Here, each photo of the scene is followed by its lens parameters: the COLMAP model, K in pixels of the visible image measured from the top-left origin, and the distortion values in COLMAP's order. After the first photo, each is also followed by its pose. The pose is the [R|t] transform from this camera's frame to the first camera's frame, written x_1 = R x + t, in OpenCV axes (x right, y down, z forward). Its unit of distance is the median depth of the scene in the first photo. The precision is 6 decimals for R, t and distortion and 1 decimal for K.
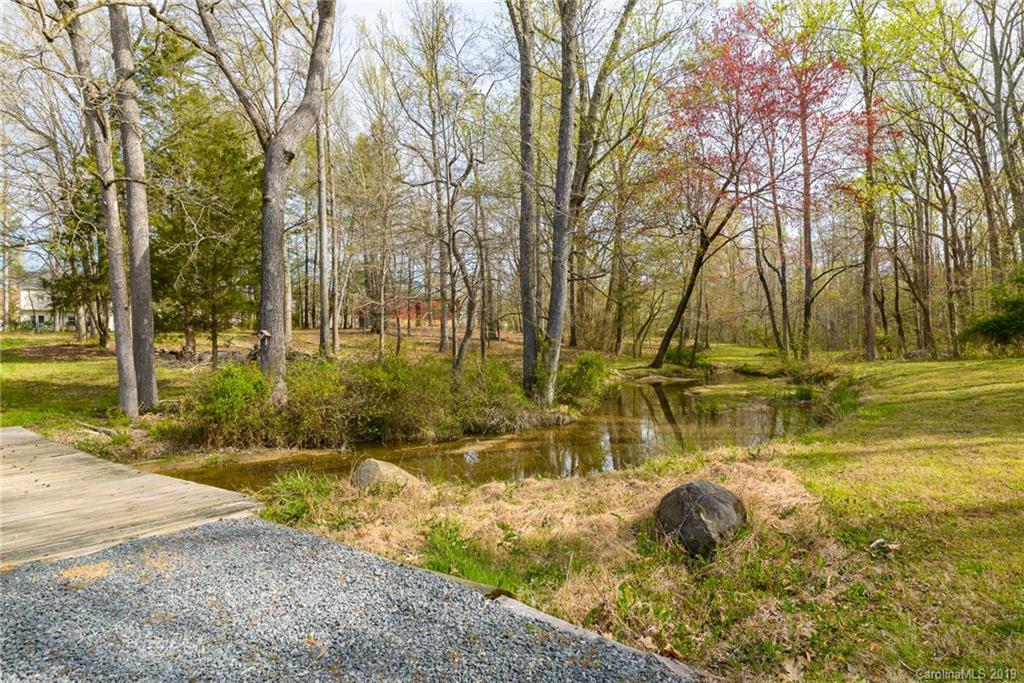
lens RADIAL K [[592.2, 0, 515.6], [0, 592.2, 343.1], [0, 0, 1]] dist [-0.019401, 0.003343]
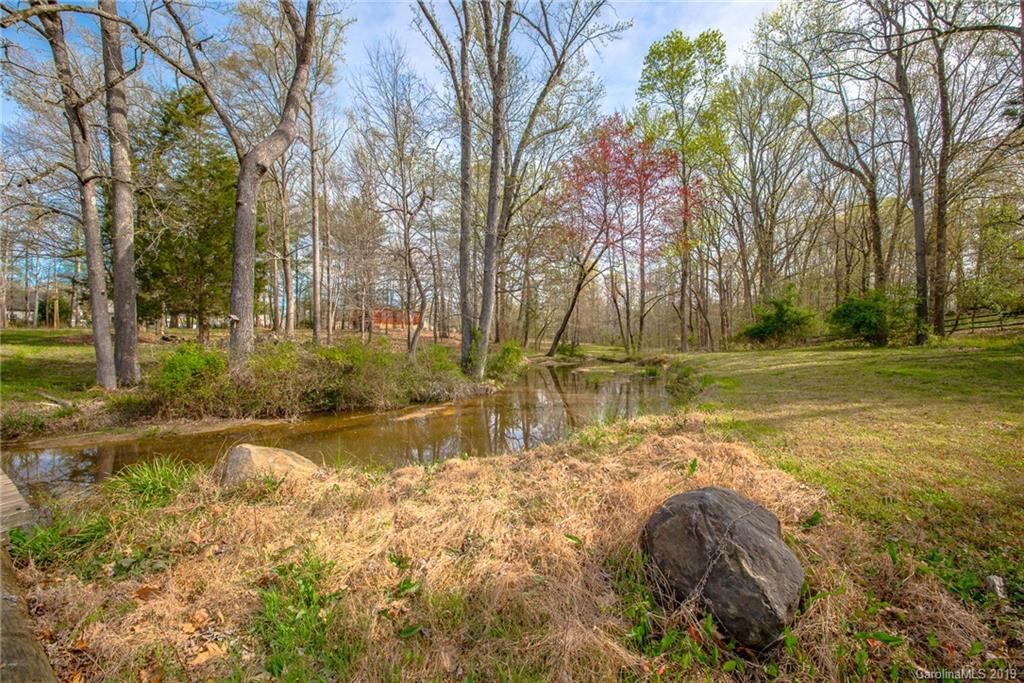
lens RADIAL K [[360.7, 0, 512.7], [0, 360.7, 345.0], [0, 0, 1]] dist [-0.027332, -0.000657]
pose [[0.989950, 0.009411, 0.141107, 0.011829], [-0.010020, 0.999943, 0.003602, 0.019971], [-0.141065, -0.004980, 0.989988, 0.162834]]
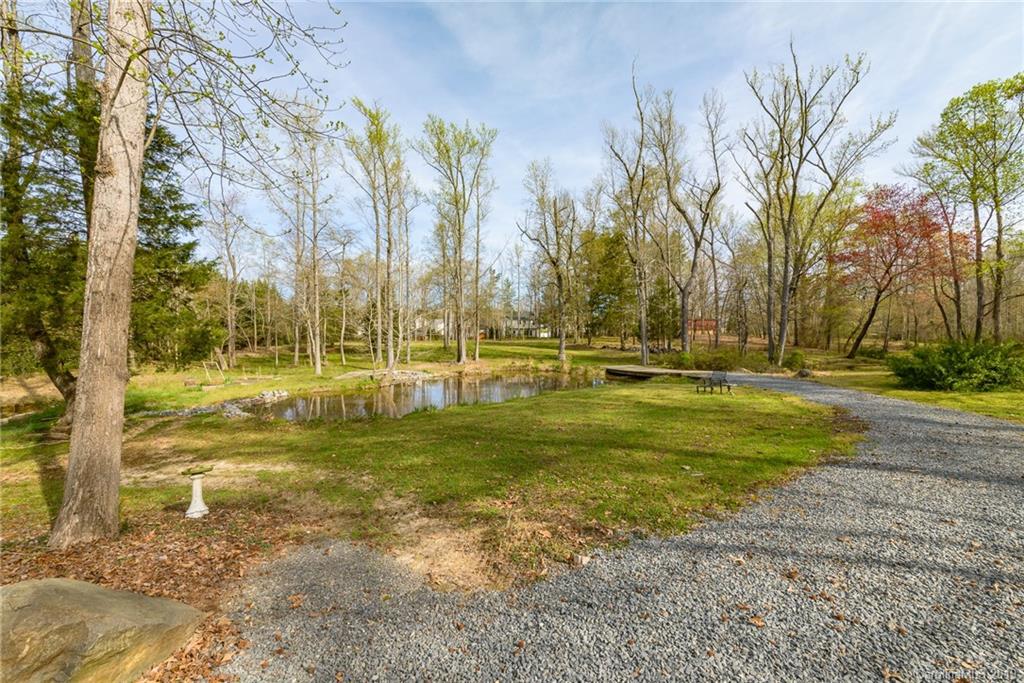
lens RADIAL K [[385.7, 0, 512.6], [0, 385.7, 342.4], [0, 0, 1]] dist [-0.000558, -0.000092]
pose [[0.852110, 0.001122, -0.523362, -0.064143], [-0.000202, 0.999998, 0.001815, -0.020040], [0.523363, -0.001441, 0.852108, -1.212781]]
